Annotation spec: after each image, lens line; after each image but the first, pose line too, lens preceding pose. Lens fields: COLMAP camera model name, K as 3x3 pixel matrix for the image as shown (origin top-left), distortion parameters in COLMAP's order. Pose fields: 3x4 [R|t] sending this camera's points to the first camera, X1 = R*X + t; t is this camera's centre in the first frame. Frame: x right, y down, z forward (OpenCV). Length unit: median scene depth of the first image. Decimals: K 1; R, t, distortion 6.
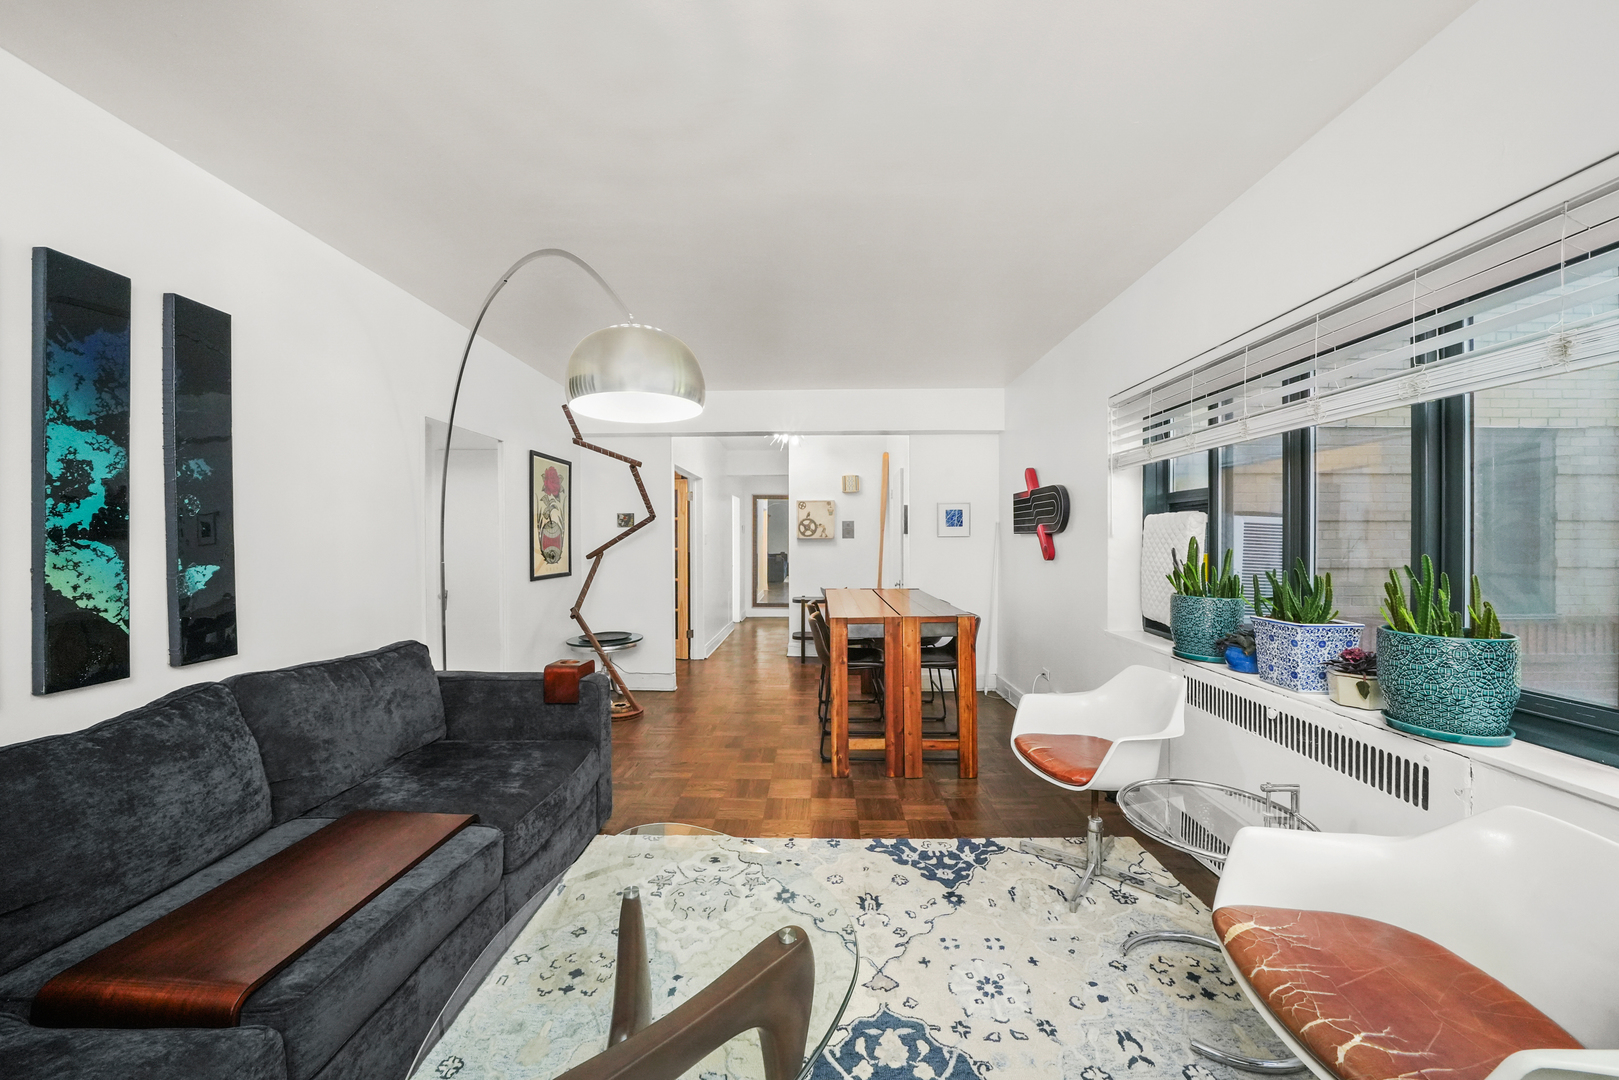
lens RADIAL K [[571.4, 0, 809.0], [0, 571.4, 543.5], [0, 0, 1]] dist [-0.018614, 0.000279]
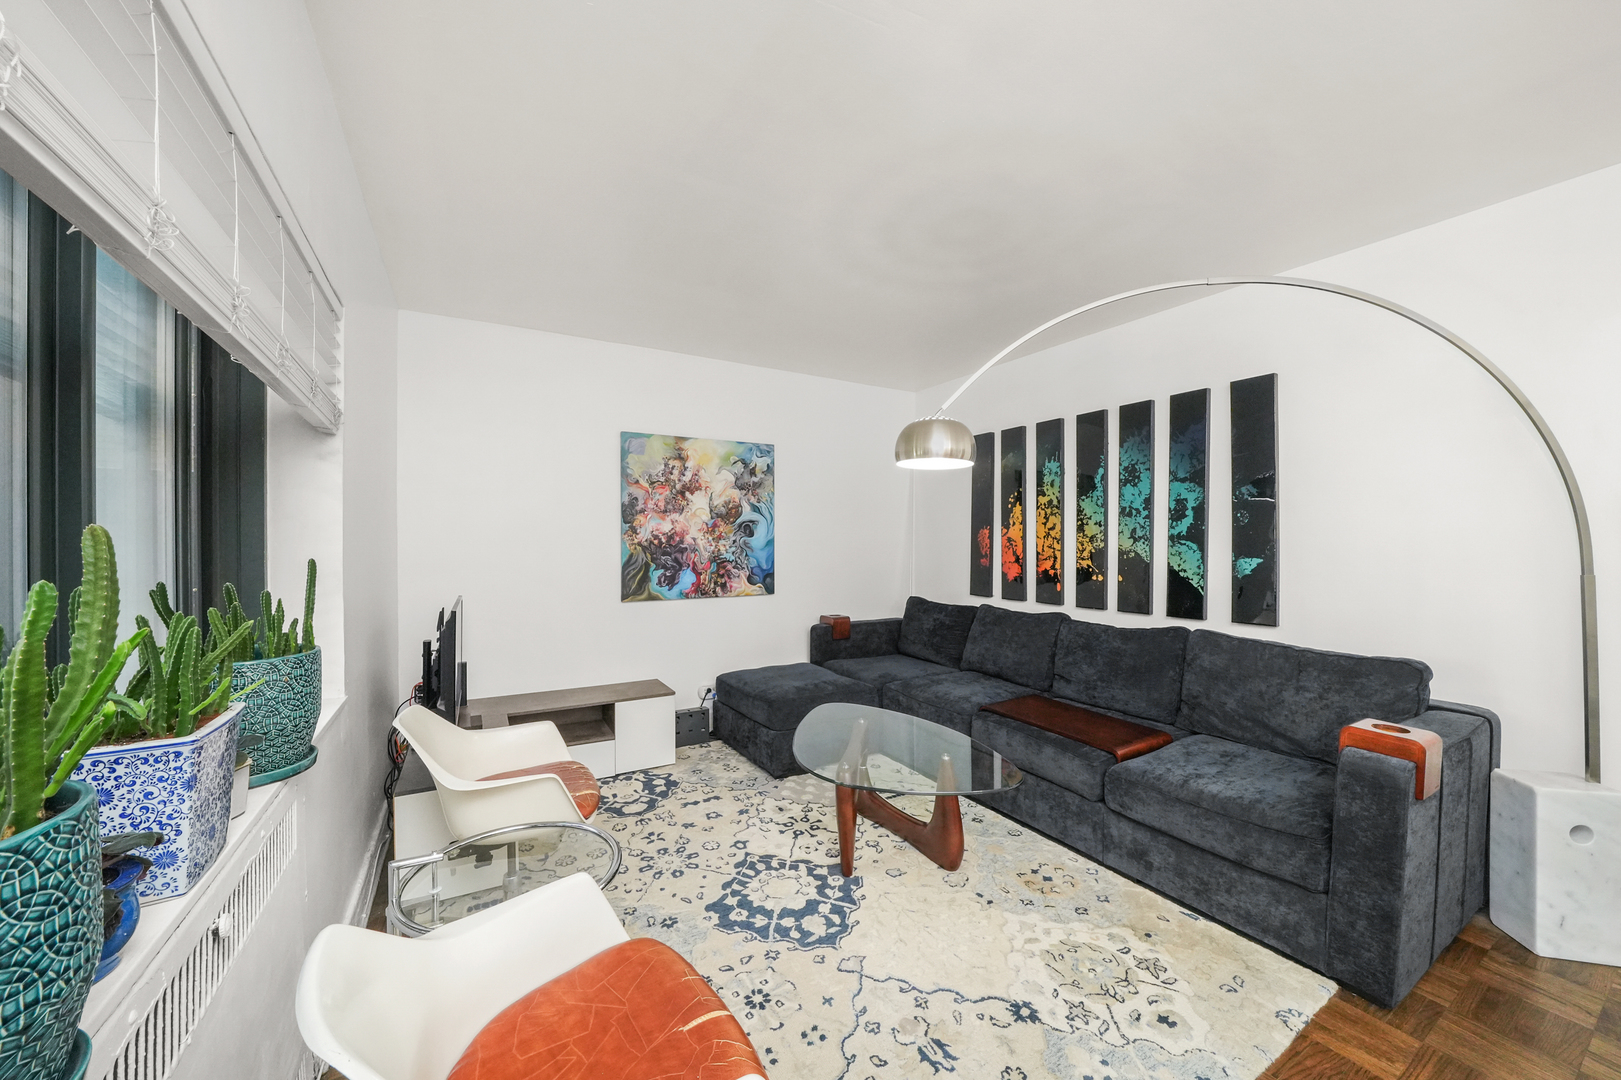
lens RADIAL K [[585.5, 0, 808.0], [0, 585.5, 544.1], [0, 0, 1]] dist [-0.018195, 0.000050]
pose [[-0.854183, 0.004321, -0.519955, 0.522380], [-0.001460, 0.999942, 0.010709, -0.008801], [0.519971, 0.009906, -0.854126, 1.294405]]
